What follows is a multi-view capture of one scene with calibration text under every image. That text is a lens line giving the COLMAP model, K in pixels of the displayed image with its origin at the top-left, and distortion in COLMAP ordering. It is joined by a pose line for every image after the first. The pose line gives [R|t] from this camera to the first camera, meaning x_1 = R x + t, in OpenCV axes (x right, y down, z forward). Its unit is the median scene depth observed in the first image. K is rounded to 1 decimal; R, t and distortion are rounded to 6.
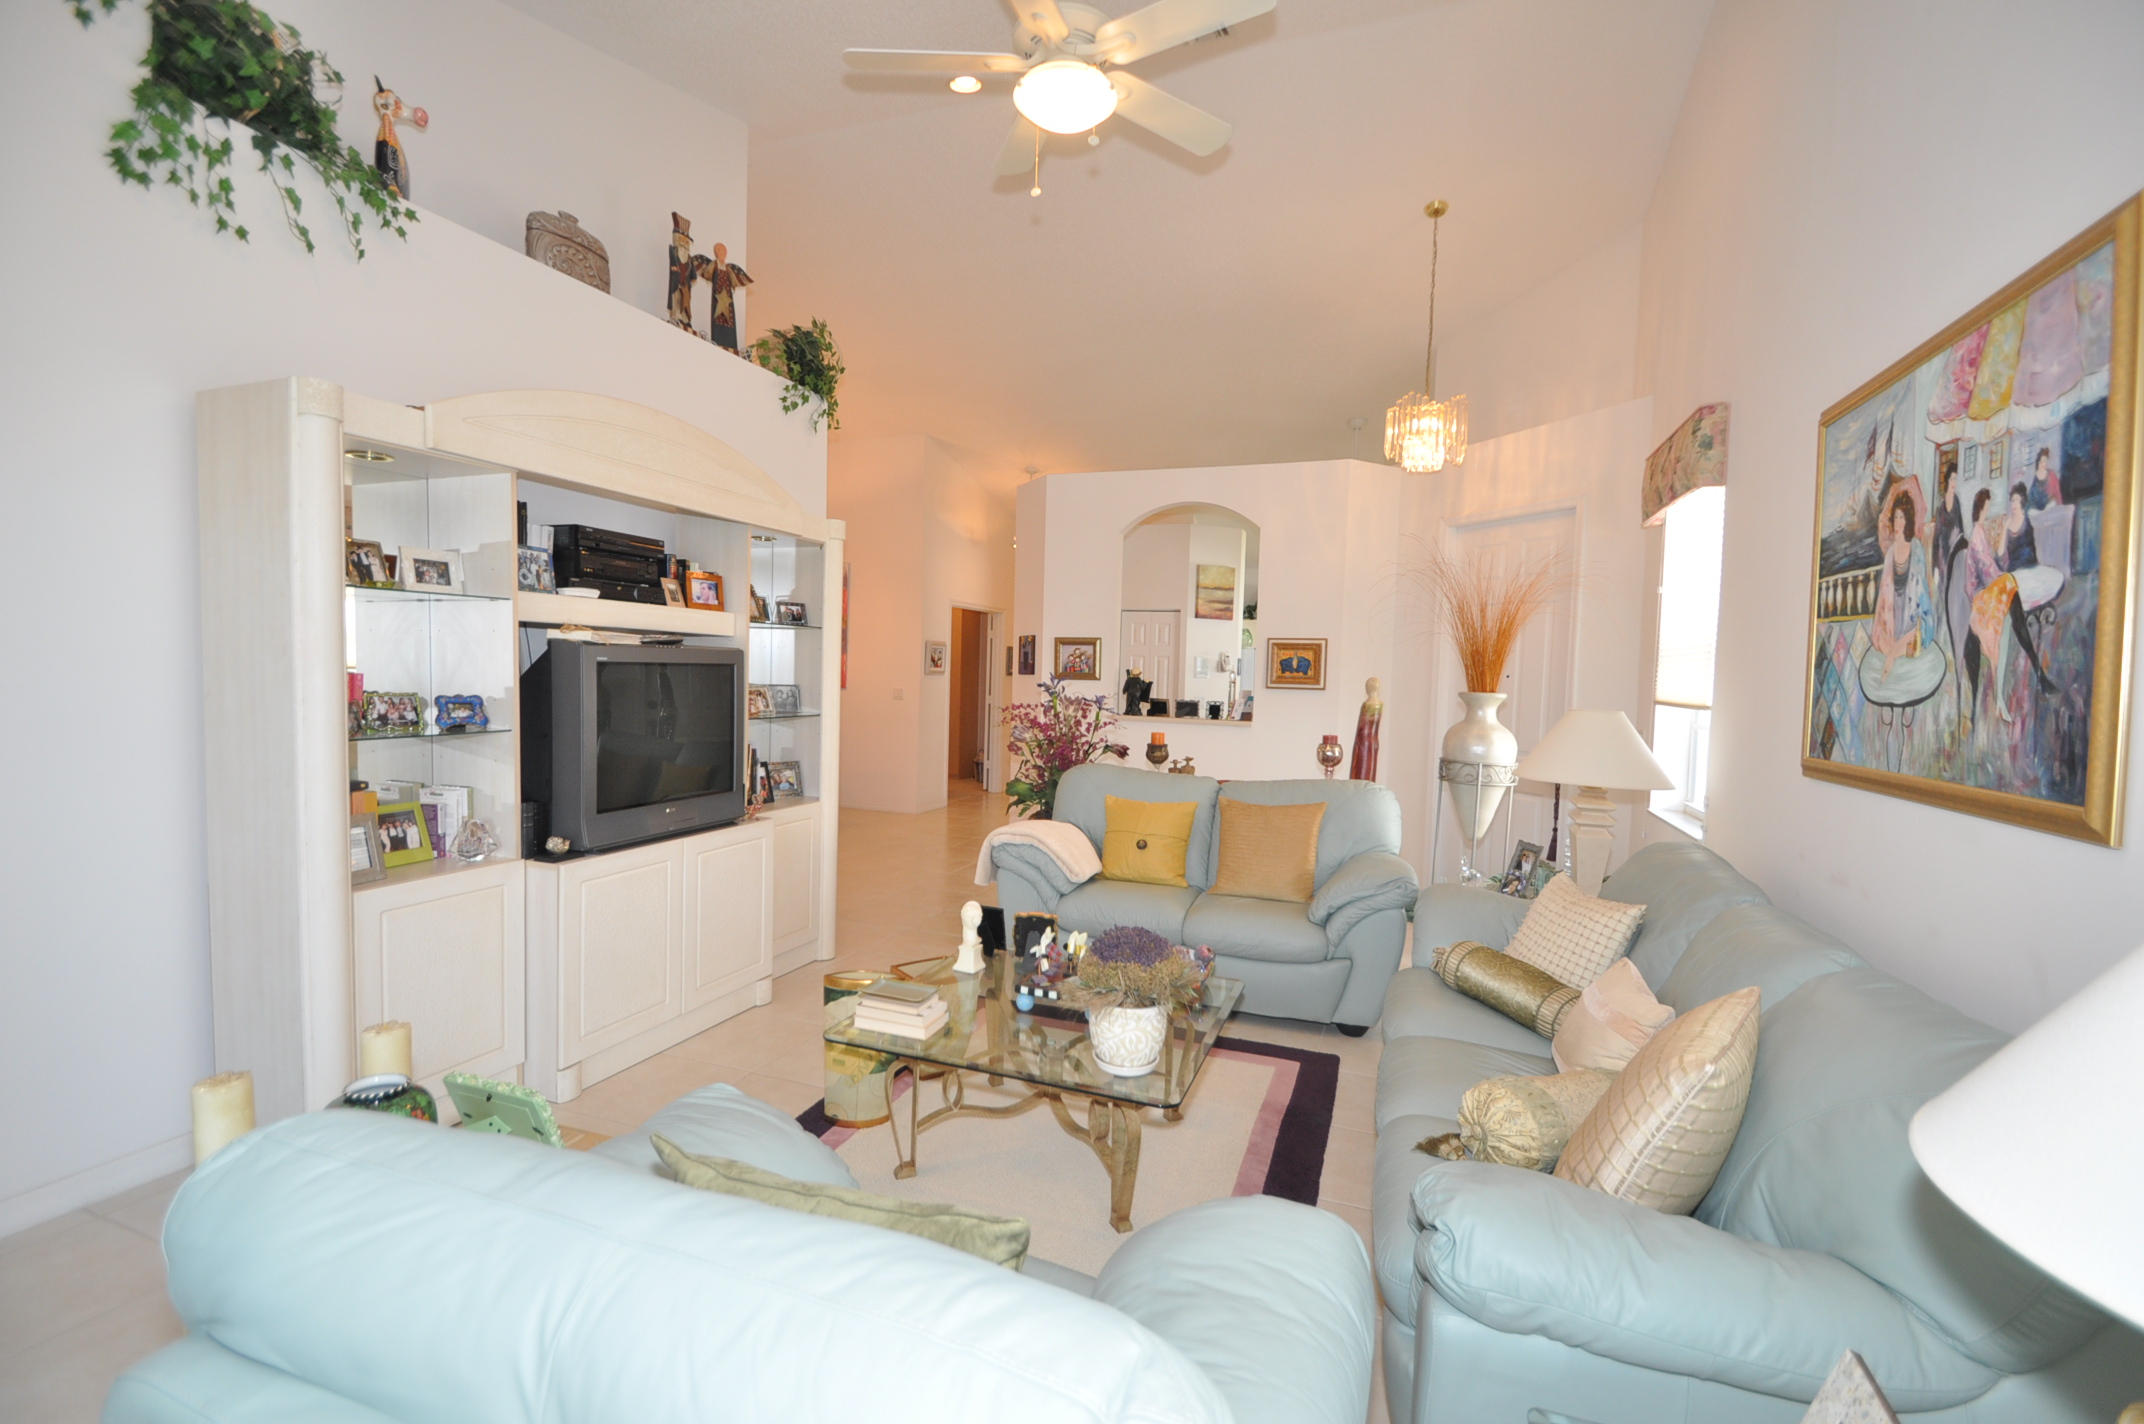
lens RADIAL K [[948.1, 0, 1074.9], [0, 948.1, 721.1], [0, 0, 1]] dist [0.020171, -0.019013]
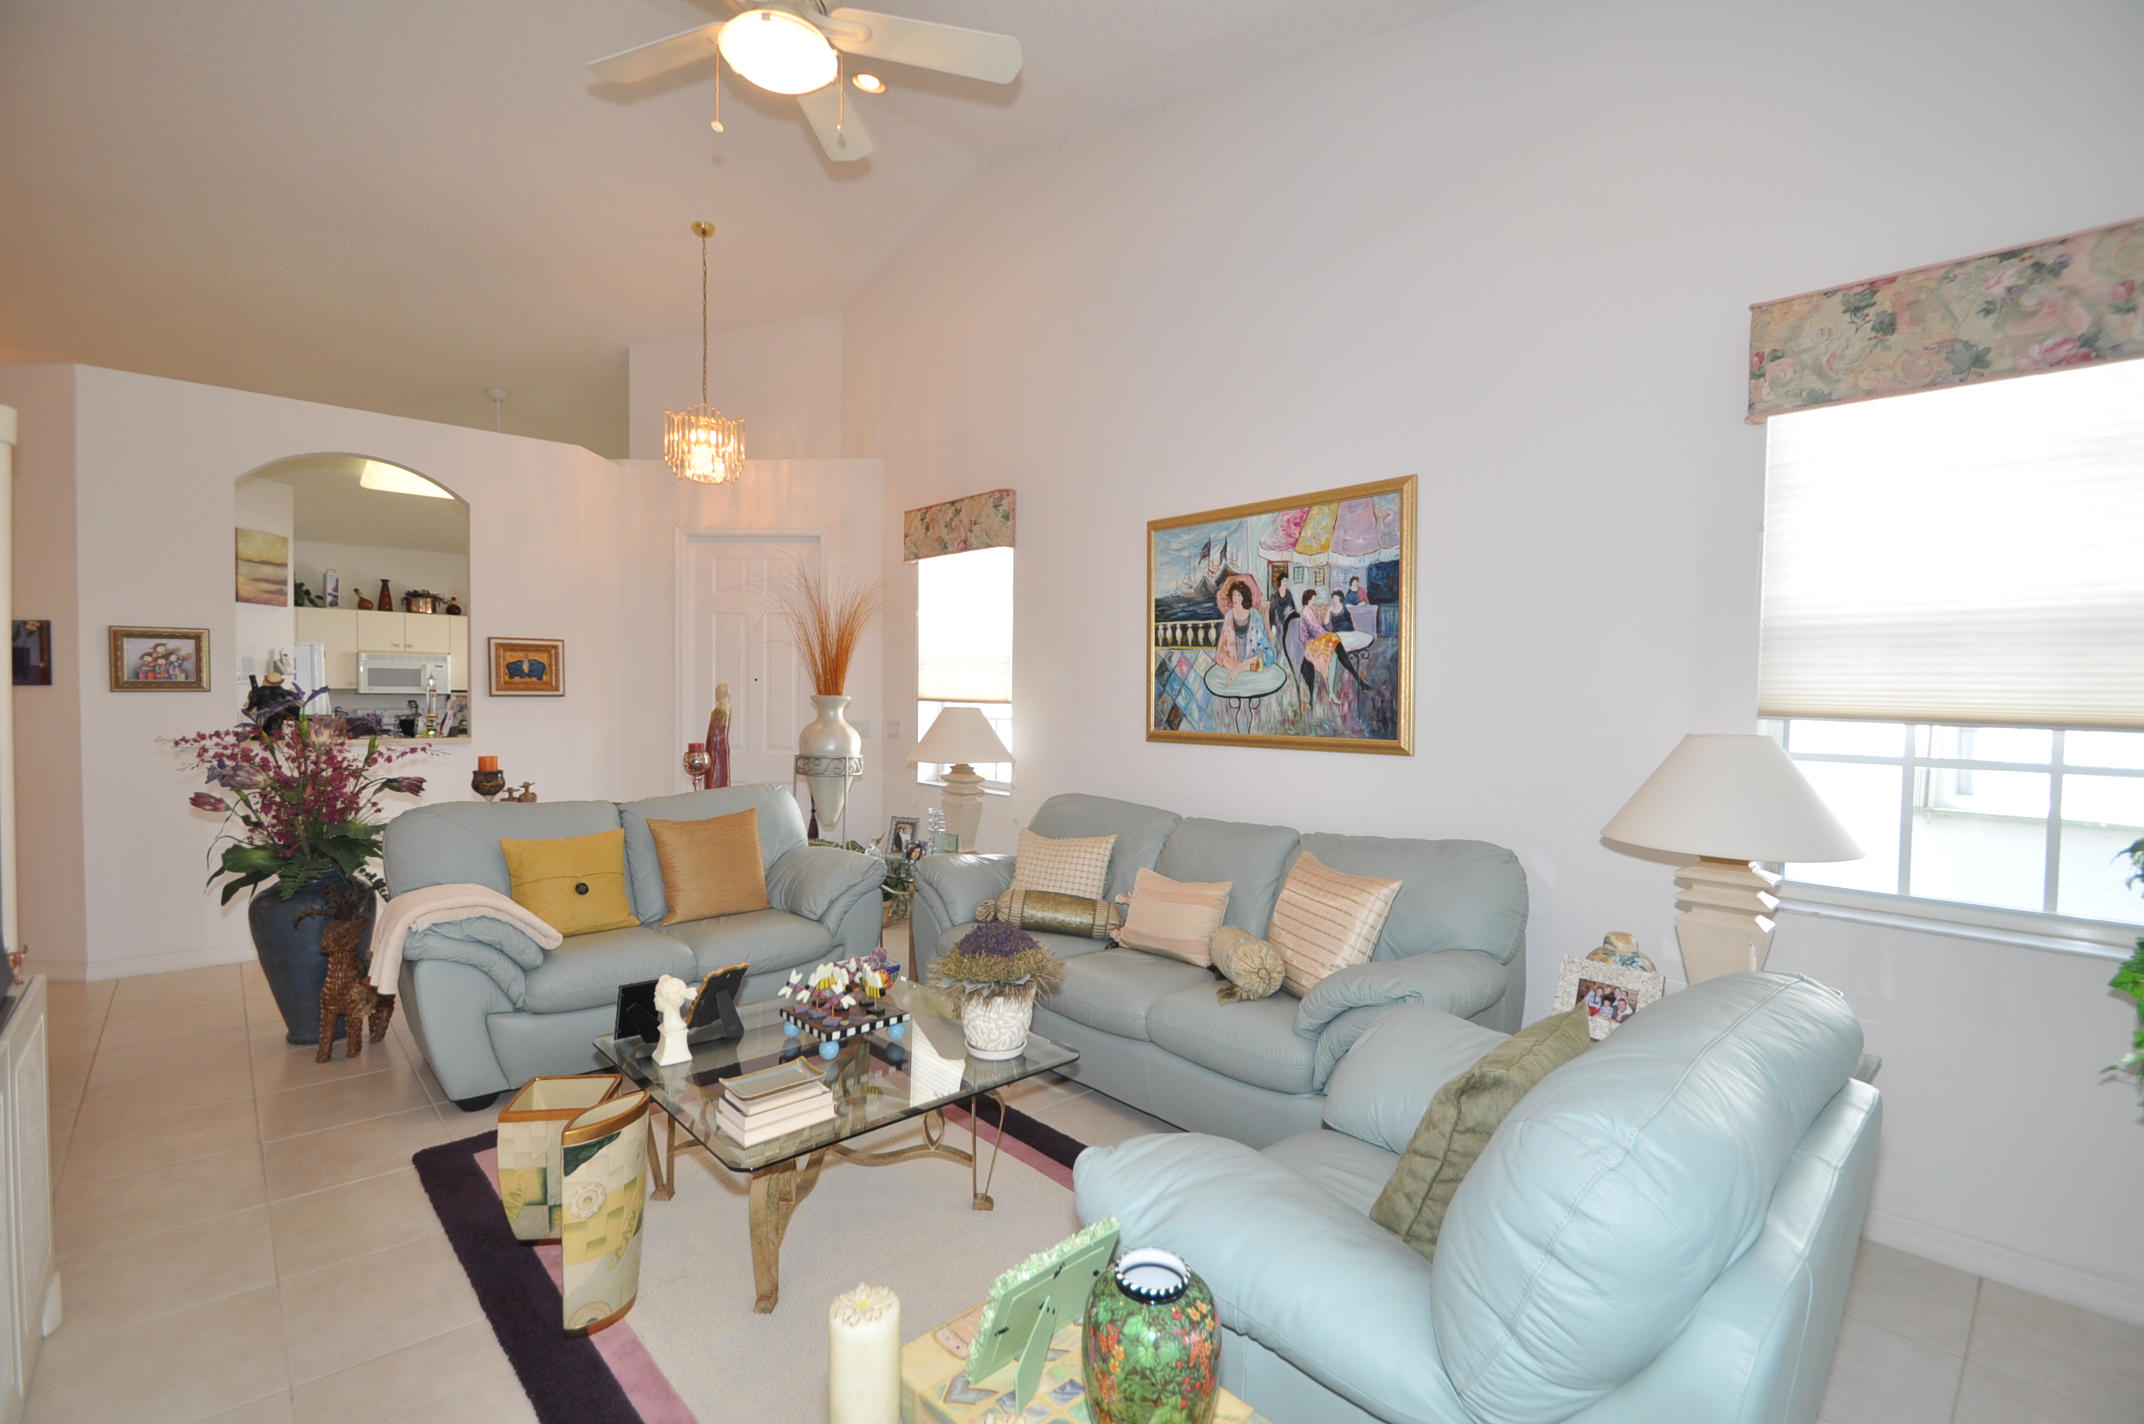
lens RADIAL K [[948.1, 0, 1074.9], [0, 948.1, 721.1], [0, 0, 1]] dist [0.020171, -0.019013]
pose [[0.457651, -0.051278, 0.887652, -0.924324], [0.047961, 0.998306, 0.032943, -0.046886], [-0.887838, 0.027496, 0.459335, 0.444810]]
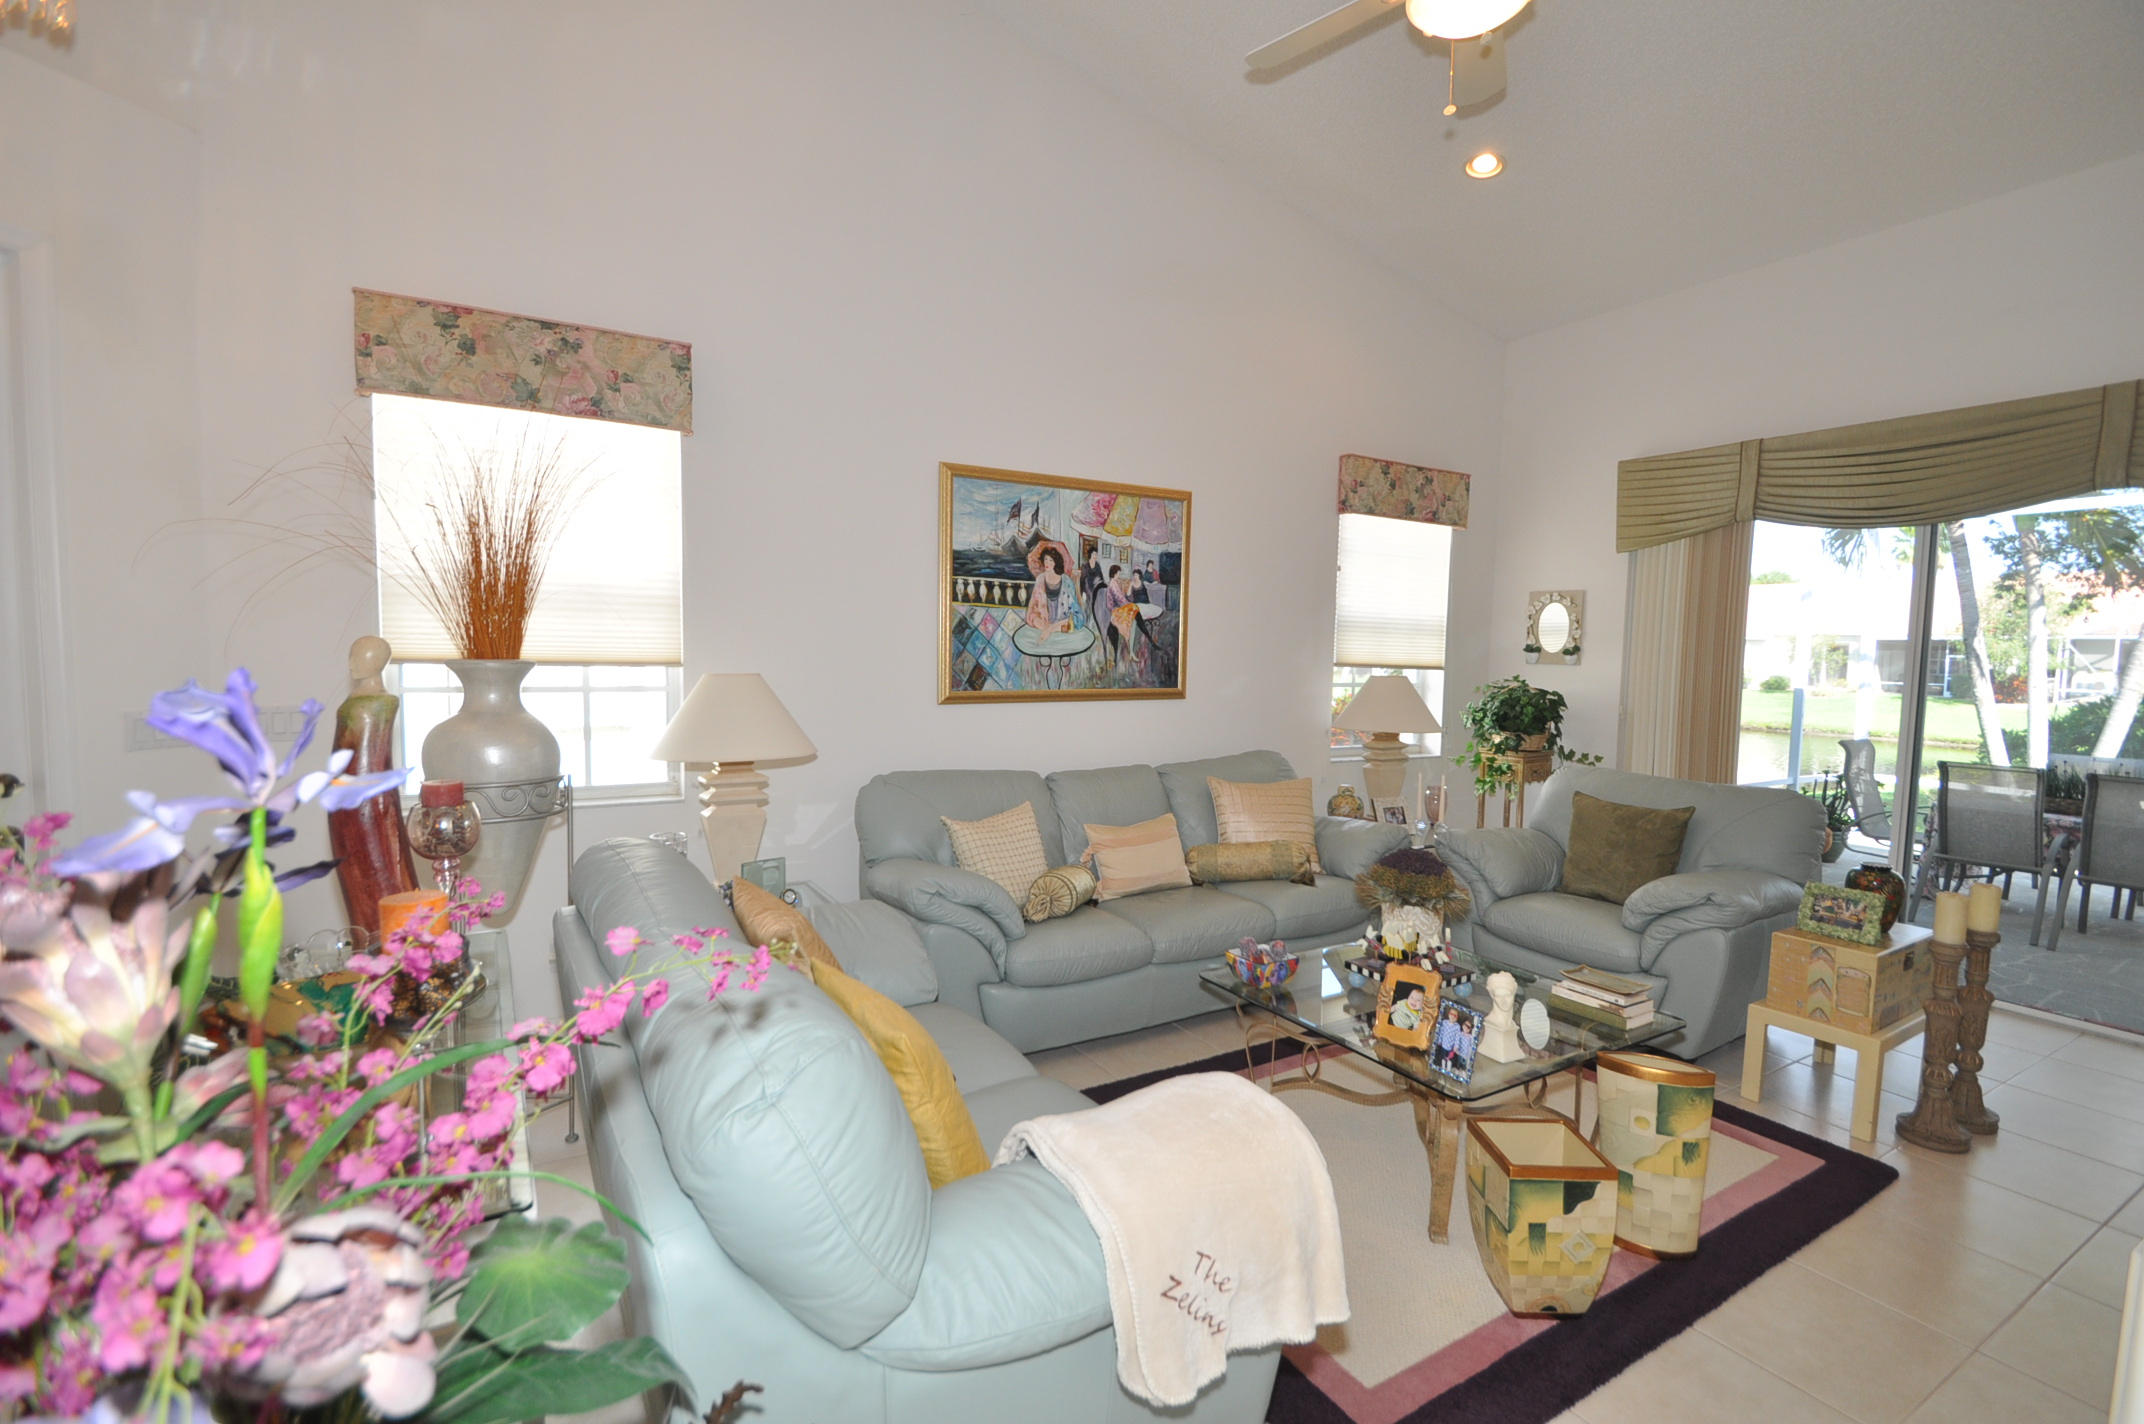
lens RADIAL K [[948.1, 0, 1074.9], [0, 948.1, 721.1], [0, 0, 1]] dist [0.020171, -0.019013]
pose [[-0.773567, -0.088204, 0.627546, -0.431865], [-0.004910, 0.991071, 0.133246, -0.147003], [-0.633695, 0.099993, -0.767093, 2.511799]]
